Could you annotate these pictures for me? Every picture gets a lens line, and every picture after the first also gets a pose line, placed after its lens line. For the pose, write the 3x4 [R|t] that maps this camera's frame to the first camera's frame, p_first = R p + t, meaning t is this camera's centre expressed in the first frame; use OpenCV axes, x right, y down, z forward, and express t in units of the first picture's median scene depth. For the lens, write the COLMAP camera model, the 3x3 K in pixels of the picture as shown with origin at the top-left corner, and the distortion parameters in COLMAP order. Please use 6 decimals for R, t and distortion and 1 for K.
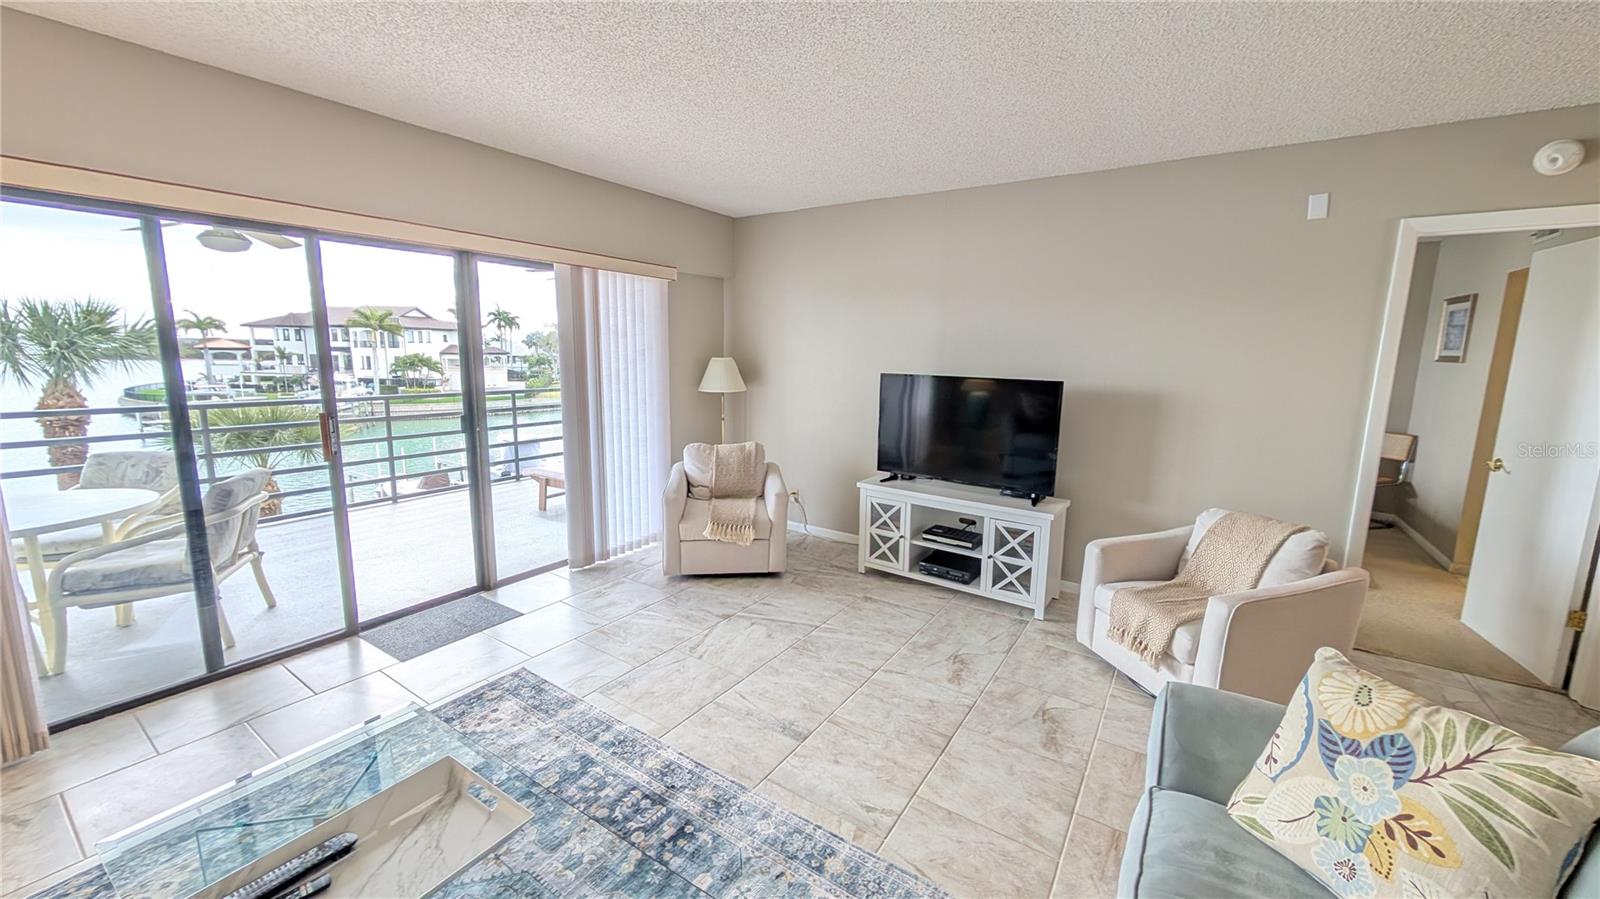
lens RADIAL K [[601.0, 0, 800.6], [0, 601.0, 444.2], [0, 0, 1]] dist [0.000450, -0.000033]
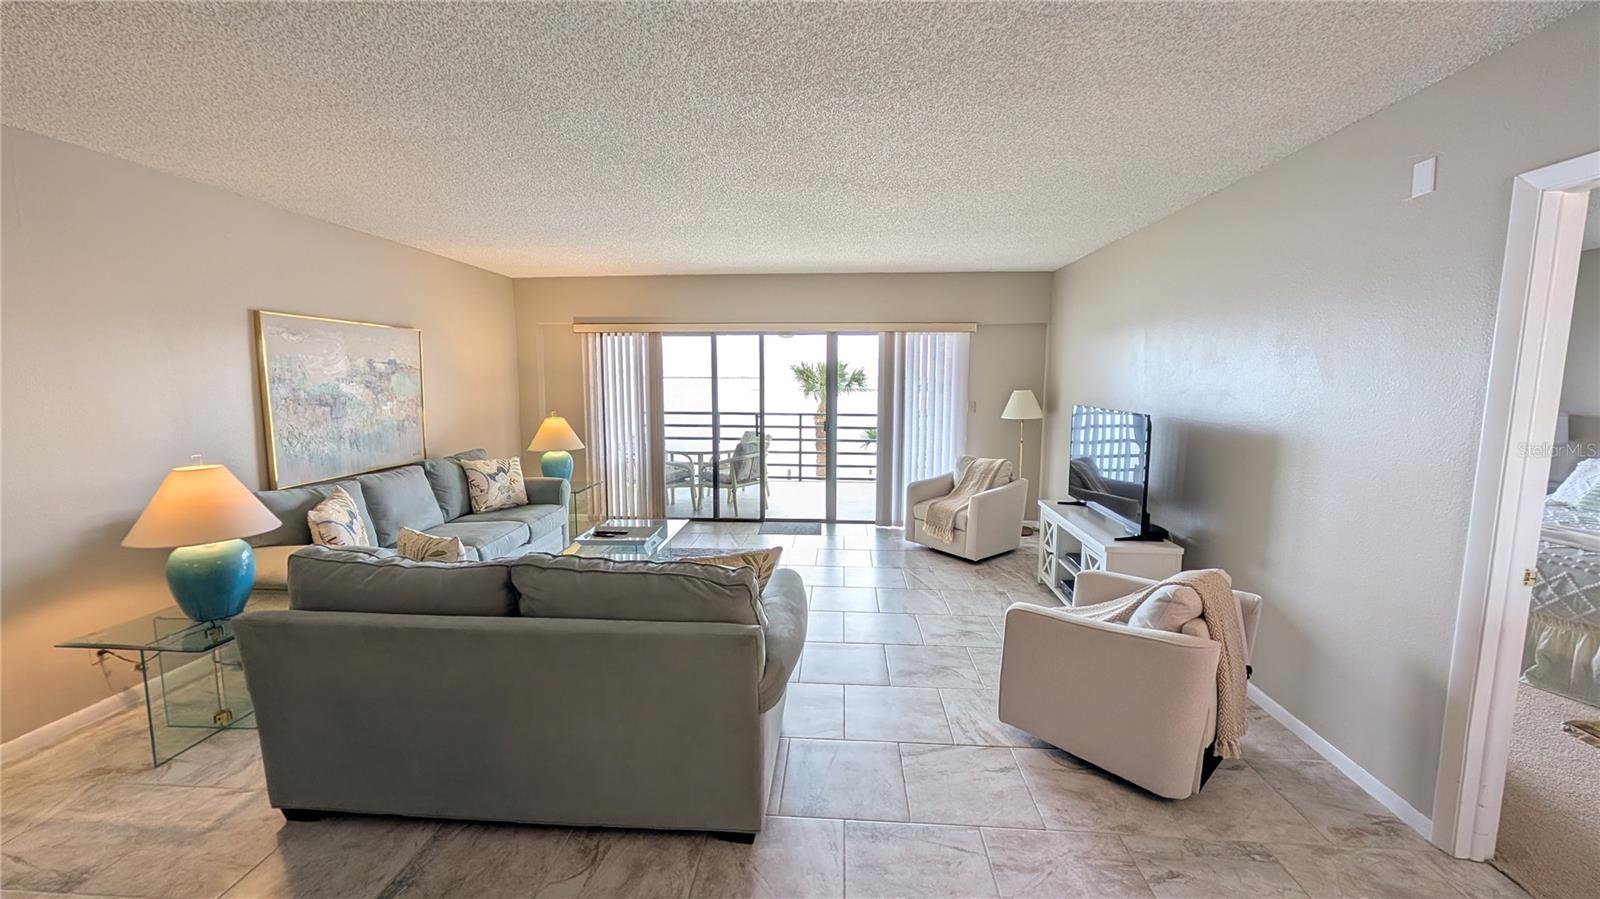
lens RADIAL K [[601.0, 0, 800.6], [0, 601.0, 444.2], [0, 0, 1]] dist [0.000450, -0.000033]
pose [[0.499244, 0.080133, -0.862748, 0.871085], [-0.127518, 0.991667, 0.018317, -0.004507], [0.857026, 0.100871, 0.505303, 0.035640]]
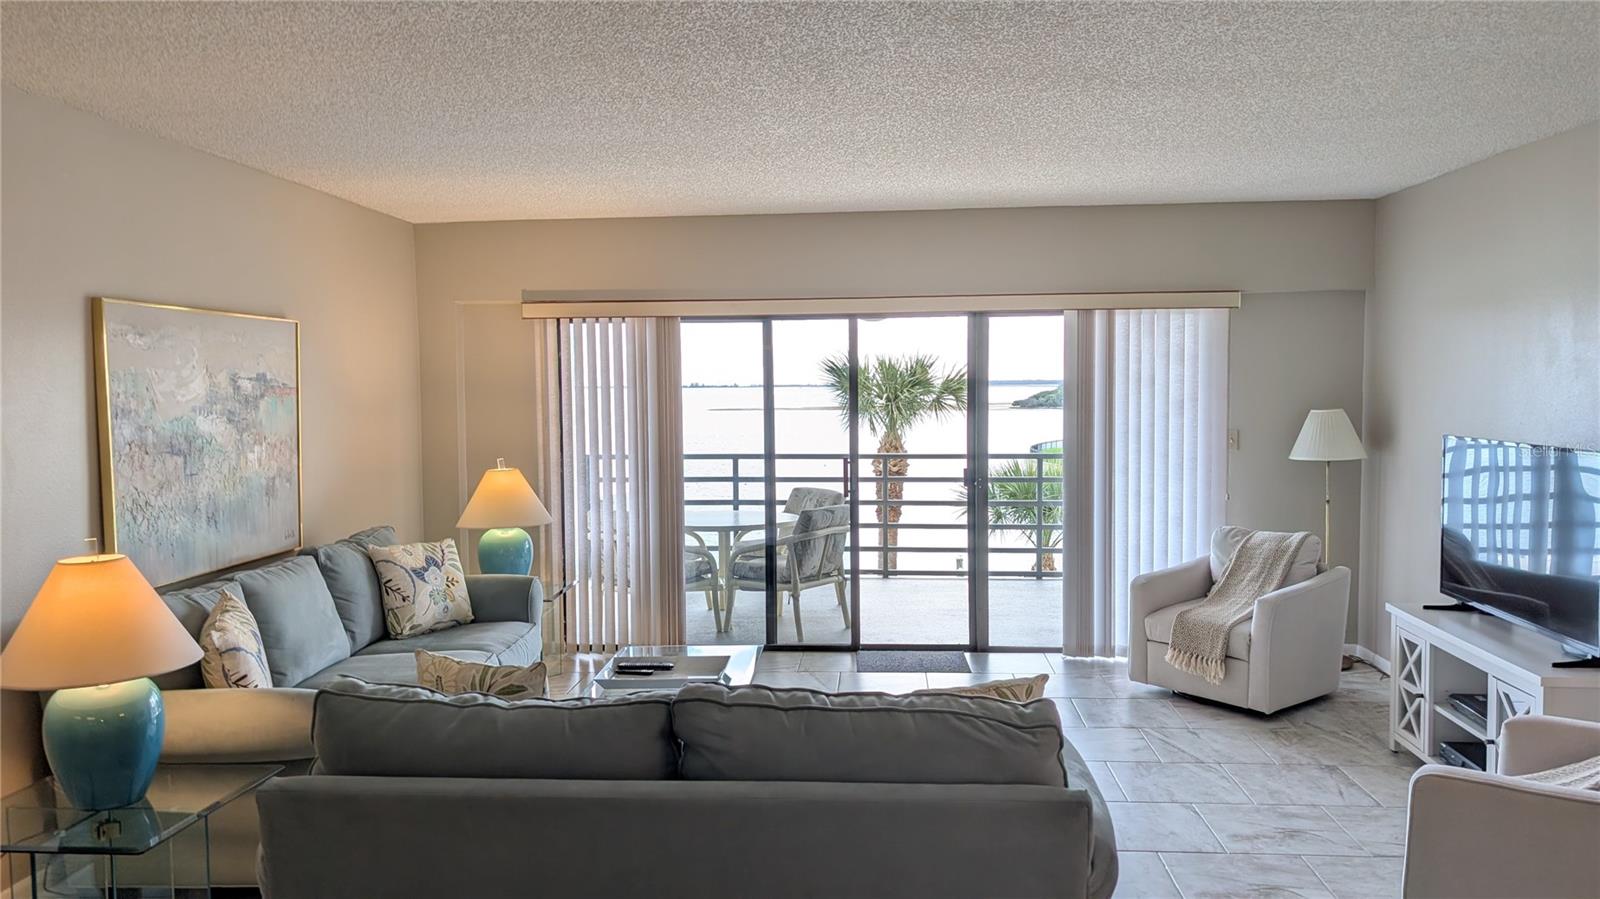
lens RADIAL K [[1158.3, 0, 799.1], [0, 1158.3, 454.7], [0, 0, 1]] dist [0.025375, -0.003885]
pose [[0.494697, 0.030708, -0.868523, 0.898260], [-0.114874, 0.992917, -0.030325, 0.016474], [0.861440, 0.114772, 0.494721, -0.186426]]
